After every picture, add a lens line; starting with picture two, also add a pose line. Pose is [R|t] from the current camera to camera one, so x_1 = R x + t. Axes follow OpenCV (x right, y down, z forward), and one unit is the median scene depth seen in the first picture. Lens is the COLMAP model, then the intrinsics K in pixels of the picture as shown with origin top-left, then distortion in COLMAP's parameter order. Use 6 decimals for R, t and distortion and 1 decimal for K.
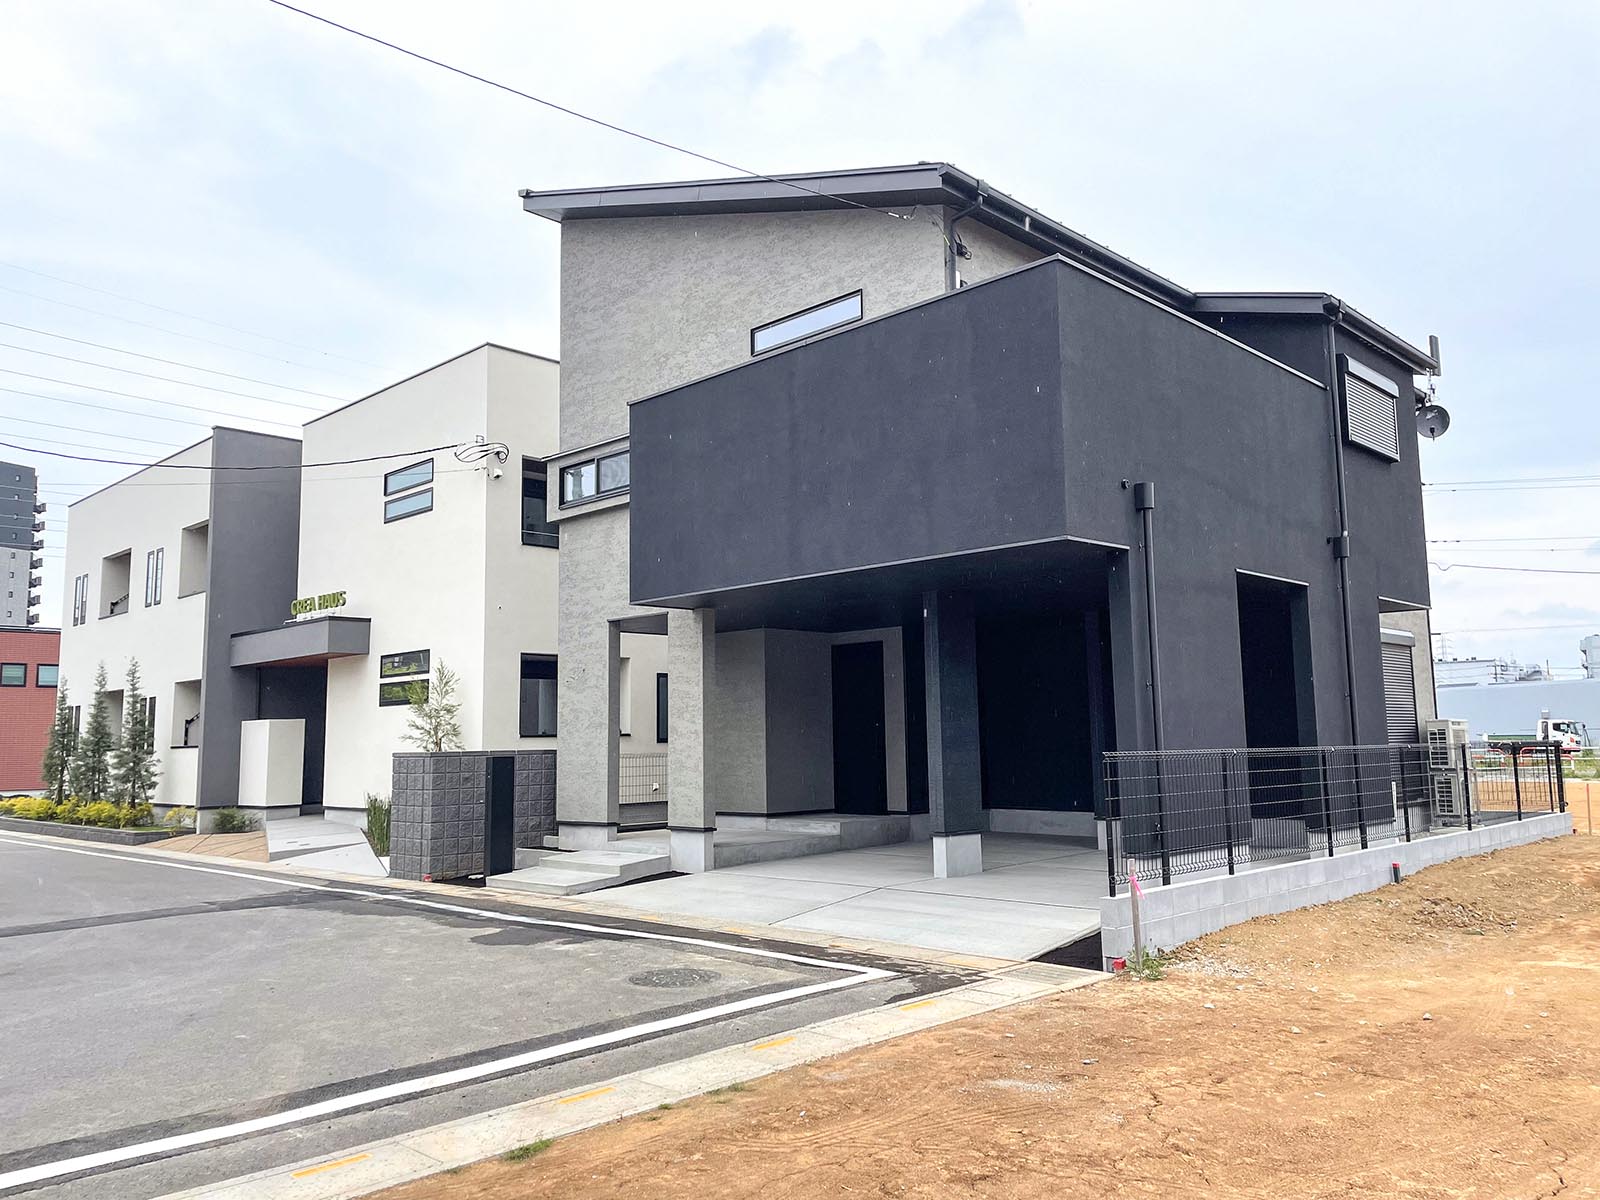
lens RADIAL K [[1220.3, 0, 800.0], [0, 1220.3, 600.0], [0, 0, 1]] dist [0.089617, -0.001347]
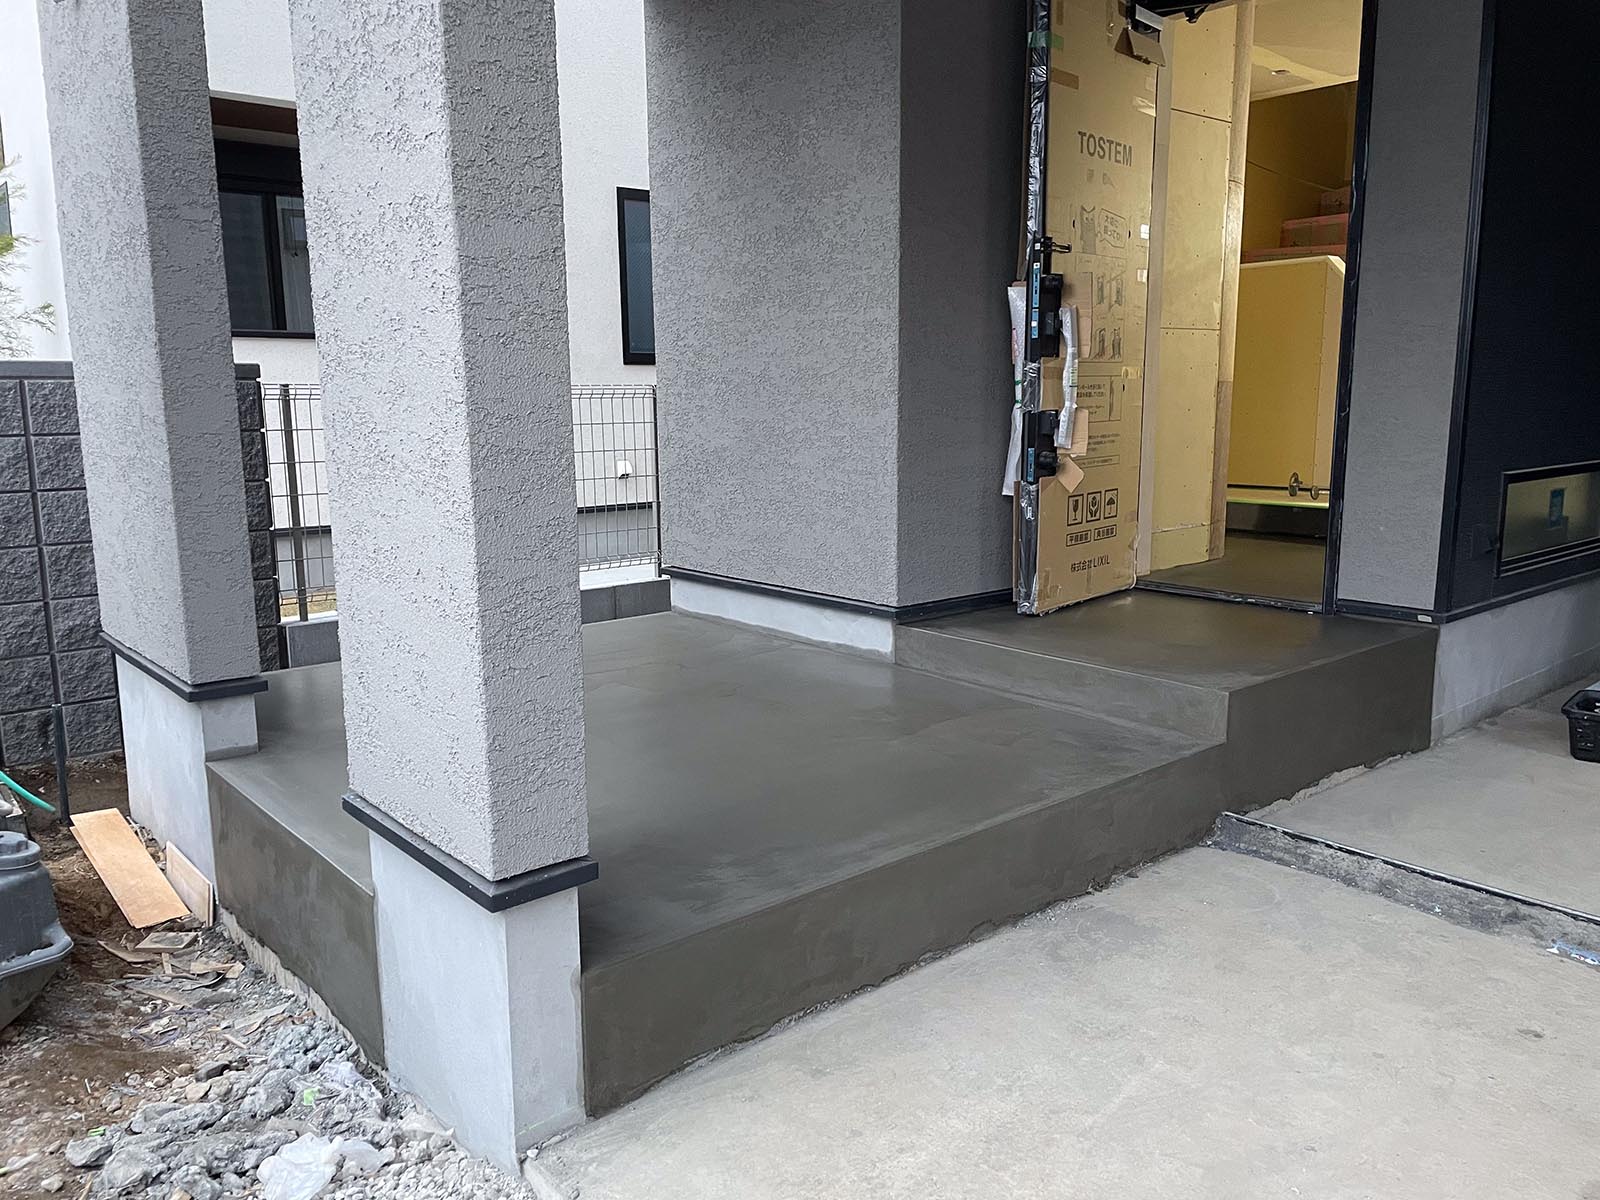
lens RADIAL K [[1220.3, 0, 800.0], [0, 1220.3, 600.0], [0, 0, 1]] dist [0.089617, -0.001347]
pose [[0.996011, 0.020333, -0.086887, -0.012969], [0.005249, 0.958658, 0.284511, 0.048784], [0.089080, -0.283832, 0.954727, 0.379305]]
